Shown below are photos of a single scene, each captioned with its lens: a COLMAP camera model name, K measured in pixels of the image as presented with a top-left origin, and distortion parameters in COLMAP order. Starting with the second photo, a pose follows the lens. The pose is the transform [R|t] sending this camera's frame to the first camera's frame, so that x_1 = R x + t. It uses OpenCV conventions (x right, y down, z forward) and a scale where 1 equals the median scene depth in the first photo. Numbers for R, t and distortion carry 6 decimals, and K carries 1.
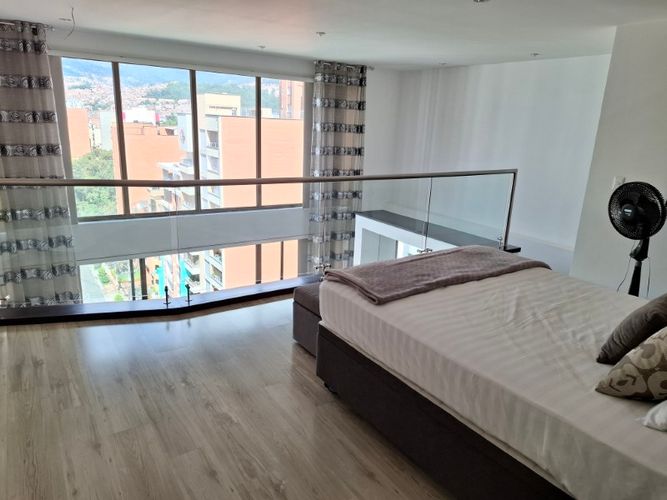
lens RADIAL K [[463.5, 0, 333.5], [0, 463.5, 250.0], [0, 0, 1]] dist [0.078489, -0.090573]
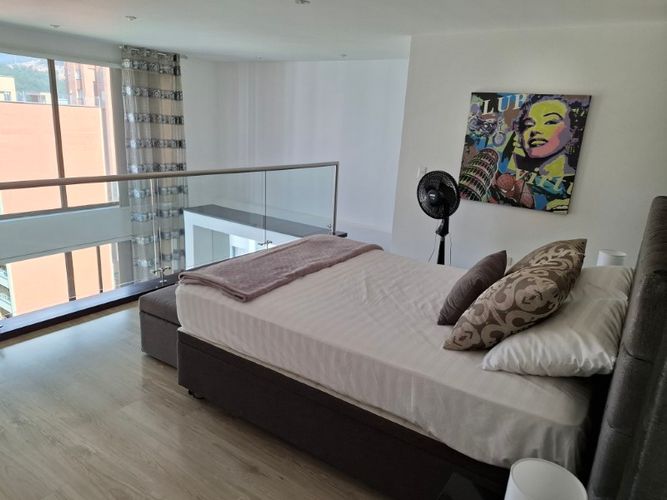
lens RADIAL K [[463.5, 0, 333.5], [0, 463.5, 250.0], [0, 0, 1]] dist [0.078489, -0.090573]
pose [[0.926438, -0.091035, 0.365273, -0.048864], [0.084638, 0.995848, 0.033523, -0.006491], [-0.366808, -0.000141, 0.930297, -0.003077]]
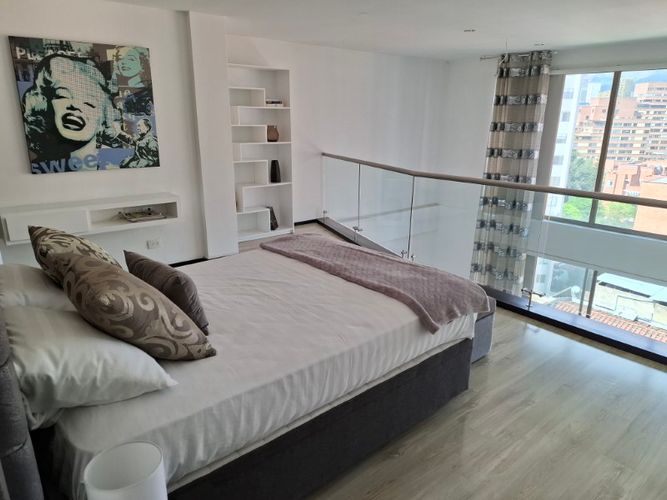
lens RADIAL K [[463.5, 0, 333.5], [0, 463.5, 250.0], [0, 0, 1]] dist [0.078489, -0.090573]
pose [[0.109988, 0.230152, -0.966919, 0.874179], [-0.269857, 0.943194, 0.193809, -0.122145], [0.956598, 0.239613, 0.165849, 0.580131]]
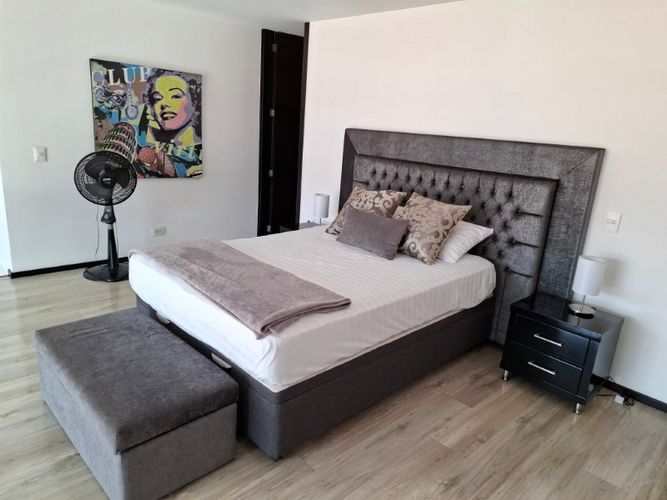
lens RADIAL K [[463.5, 0, 333.5], [0, 463.5, 250.0], [0, 0, 1]] dist [0.078489, -0.090573]
pose [[-0.165904, -0.318033, 0.933451, -0.457710], [0.190842, 0.918320, 0.346797, -0.198915], [-0.967499, 0.235676, -0.091659, 0.631093]]
